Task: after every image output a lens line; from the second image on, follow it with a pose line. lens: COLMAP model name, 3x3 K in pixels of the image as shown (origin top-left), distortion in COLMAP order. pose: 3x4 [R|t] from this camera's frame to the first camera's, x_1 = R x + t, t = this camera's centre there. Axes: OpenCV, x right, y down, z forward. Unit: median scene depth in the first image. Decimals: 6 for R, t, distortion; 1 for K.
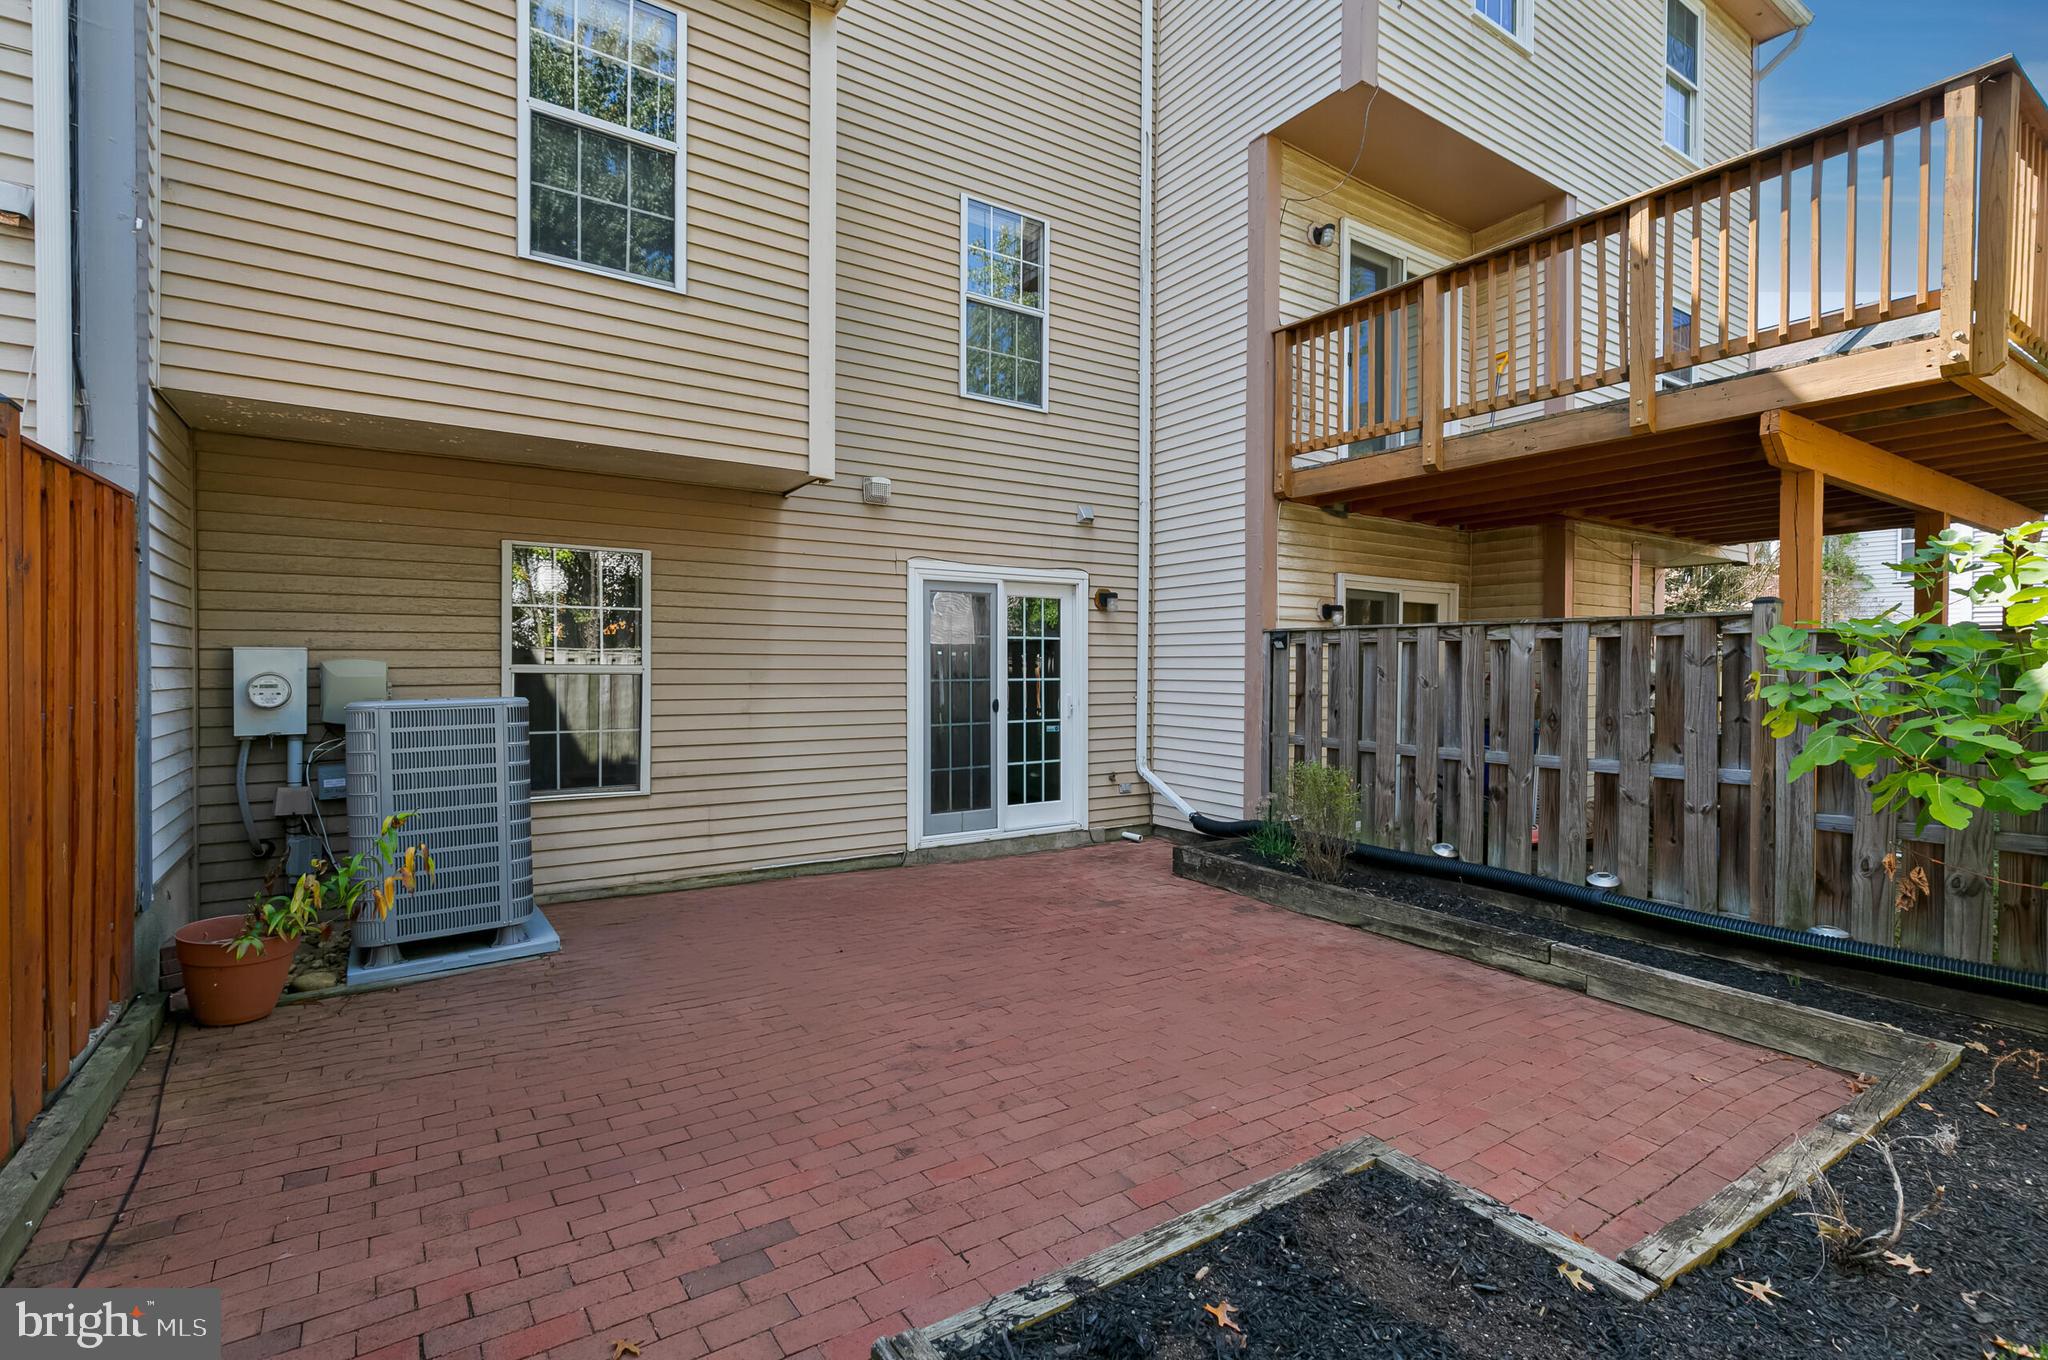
lens RADIAL K [[923.3, 0, 1024.0], [0, 923.3, 680.0], [0, 0, 1]] dist [0.003349, 0.000461]
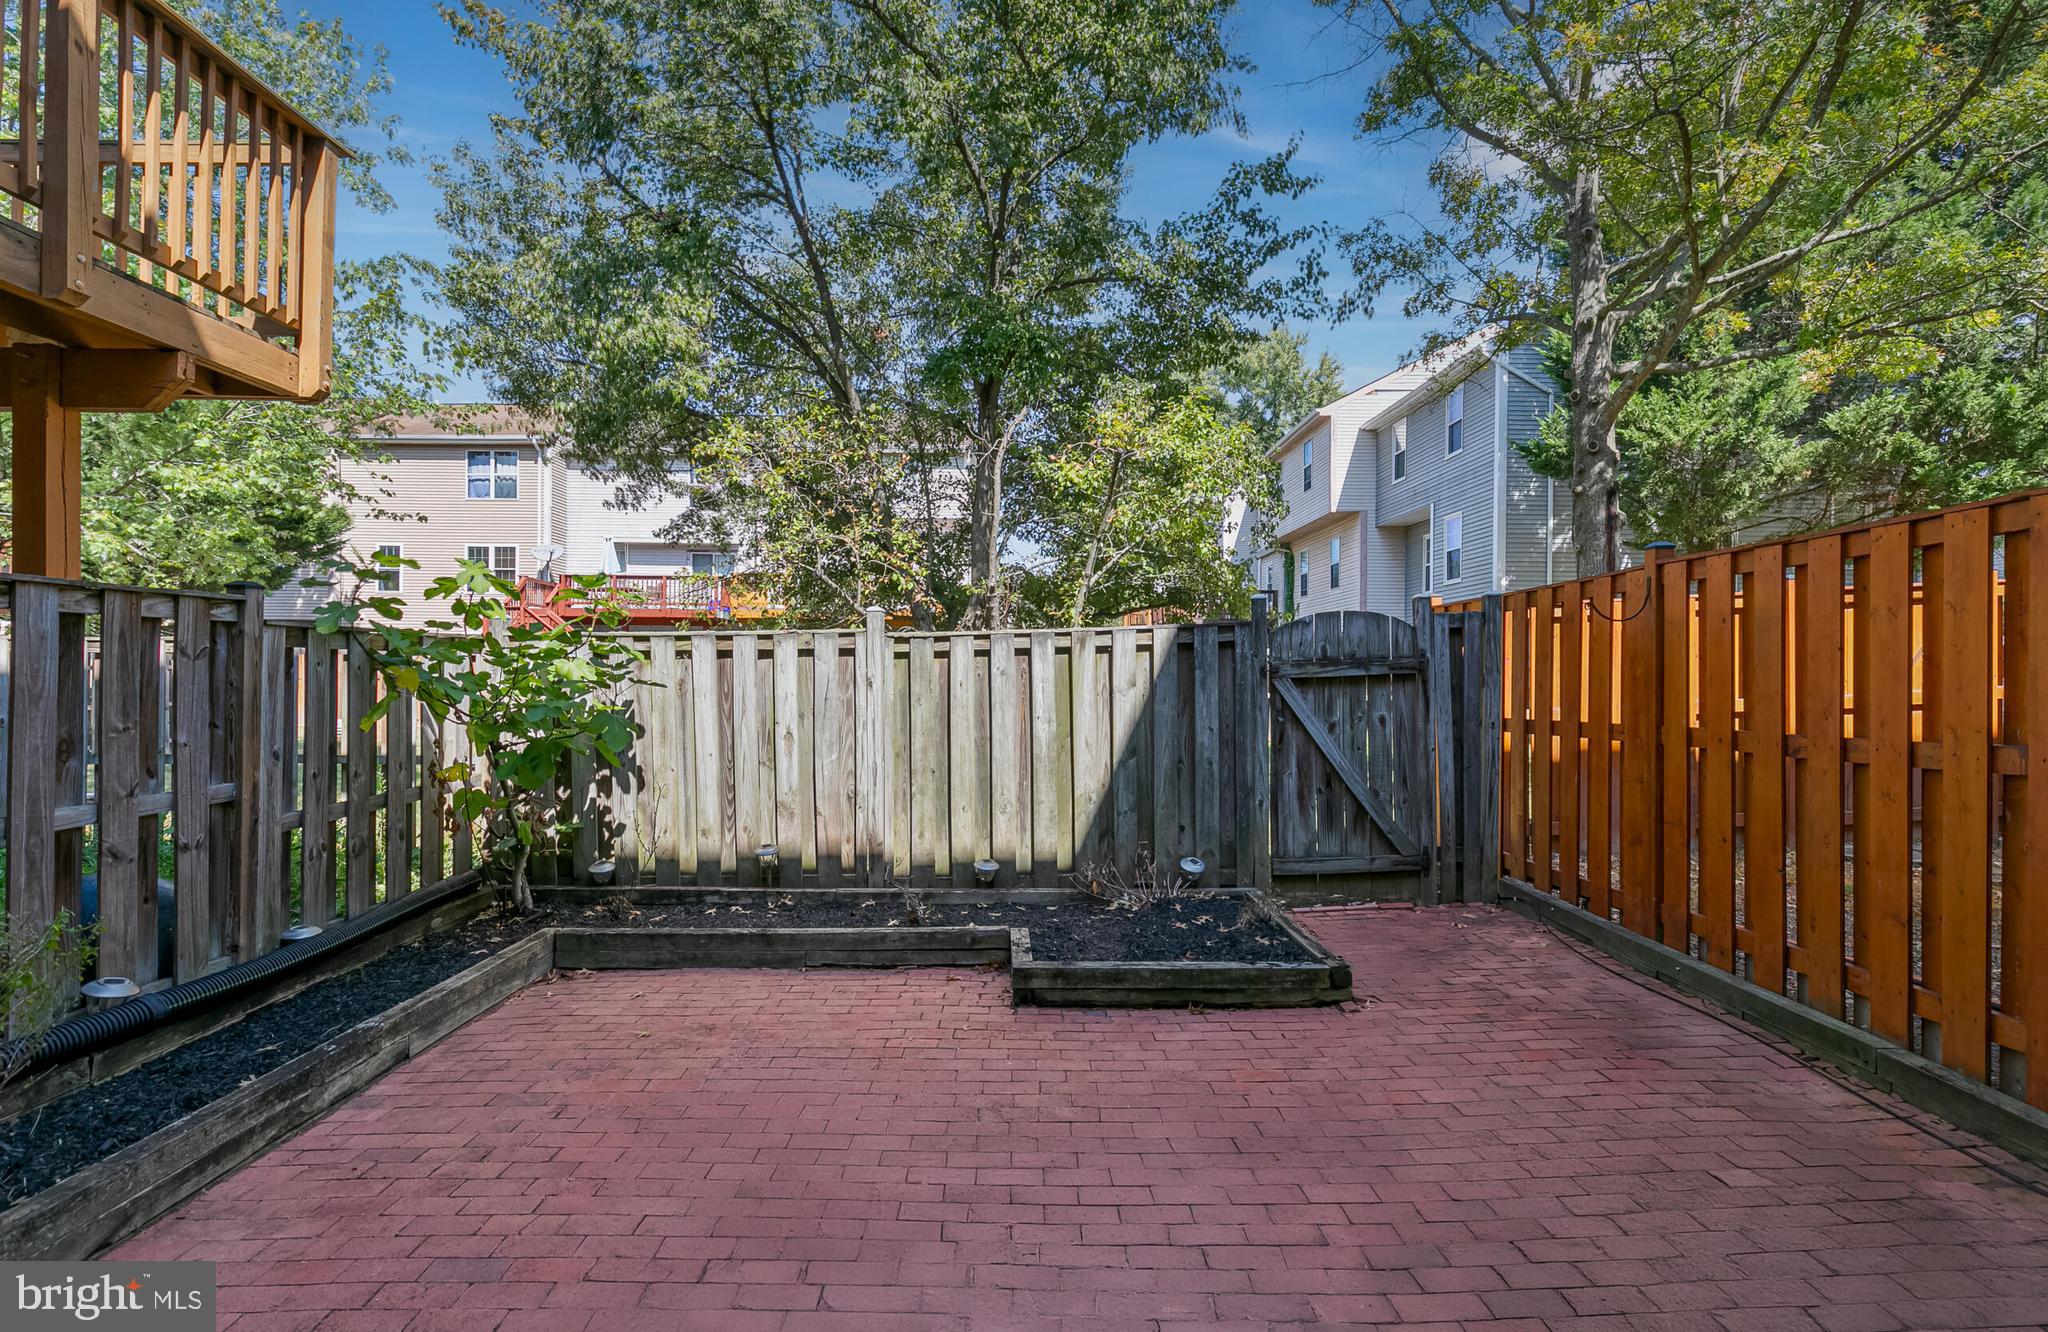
lens RADIAL K [[970.4, 0, 1024.0], [0, 970.4, 666.0], [0, 0, 1]] dist [0.000046, 0.000036]
pose [[-0.836236, -0.009443, 0.548289, -0.326864], [-0.002897, 0.999914, 0.012803, -0.024201], [-0.548363, 0.009118, -0.836191, 1.431341]]
